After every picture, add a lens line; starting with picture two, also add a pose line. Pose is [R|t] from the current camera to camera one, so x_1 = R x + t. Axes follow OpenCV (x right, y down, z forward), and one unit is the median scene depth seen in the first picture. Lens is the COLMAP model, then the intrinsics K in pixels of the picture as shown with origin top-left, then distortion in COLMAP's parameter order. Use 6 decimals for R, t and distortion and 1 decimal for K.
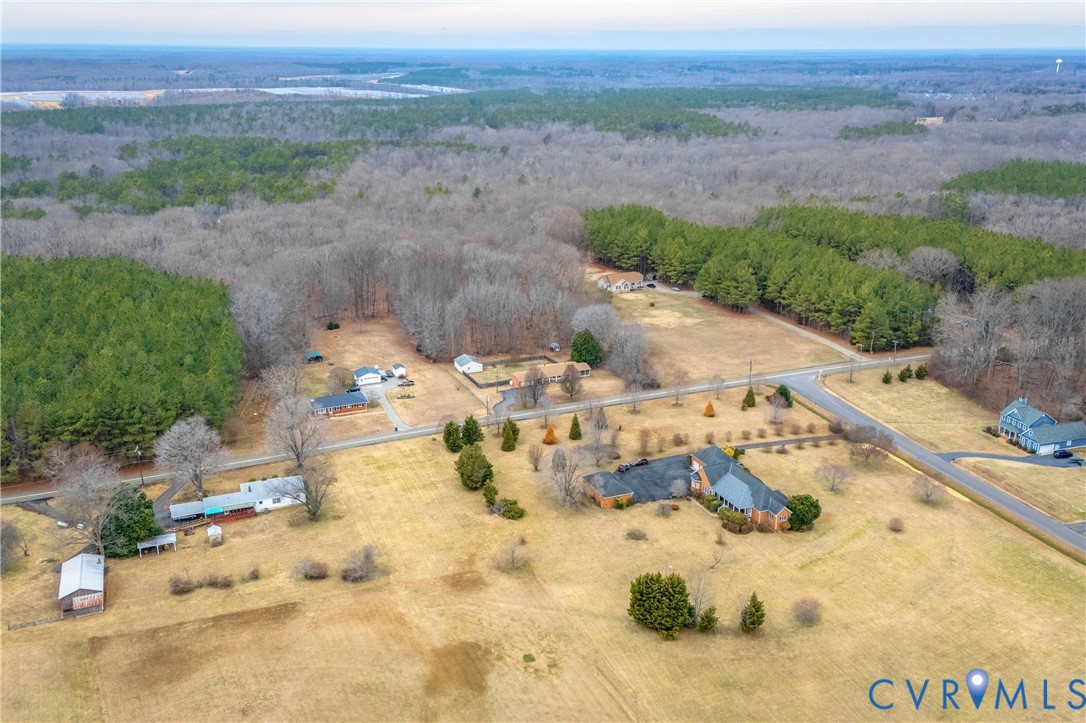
lens RADIAL K [[890.2, 0, 543.0], [0, 890.2, 361.5], [0, 0, 1]] dist [0.016179, 0.004265]
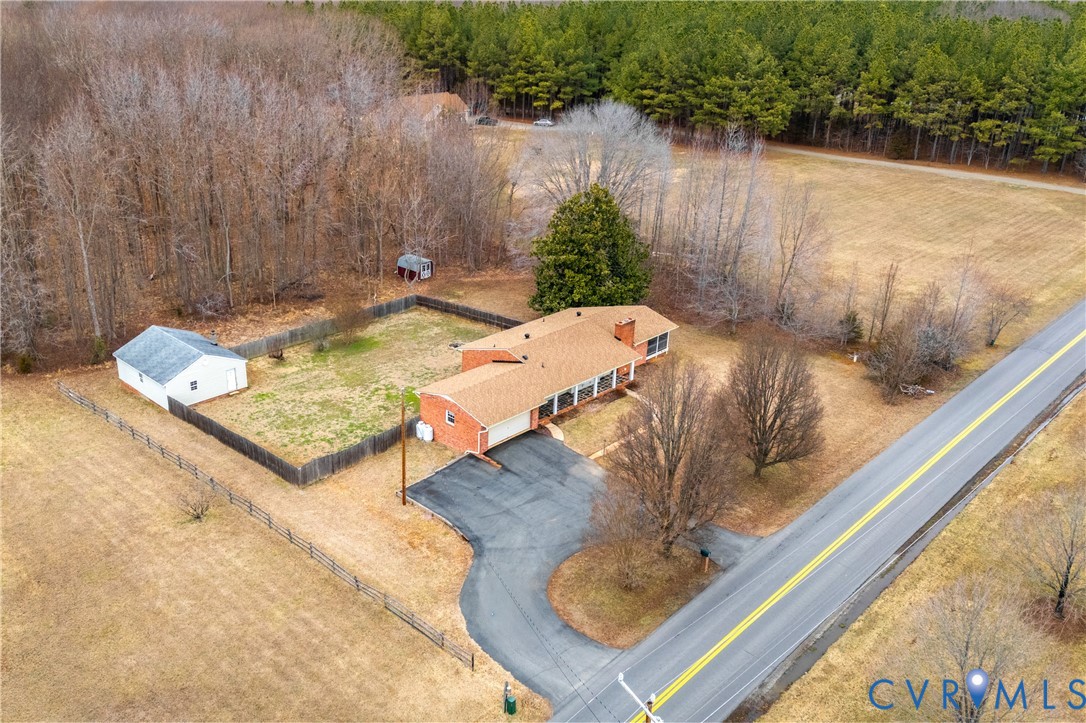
lens RADIAL K [[921.7, 0, 450.9], [0, 921.7, 361.4], [0, 0, 1]] dist [0.031752, 0.003176]
pose [[0.935887, -0.133962, 0.325837, -0.096162], [0.105624, 0.989032, 0.103244, -0.016176], [-0.336094, -0.062208, 0.939772, 0.728373]]
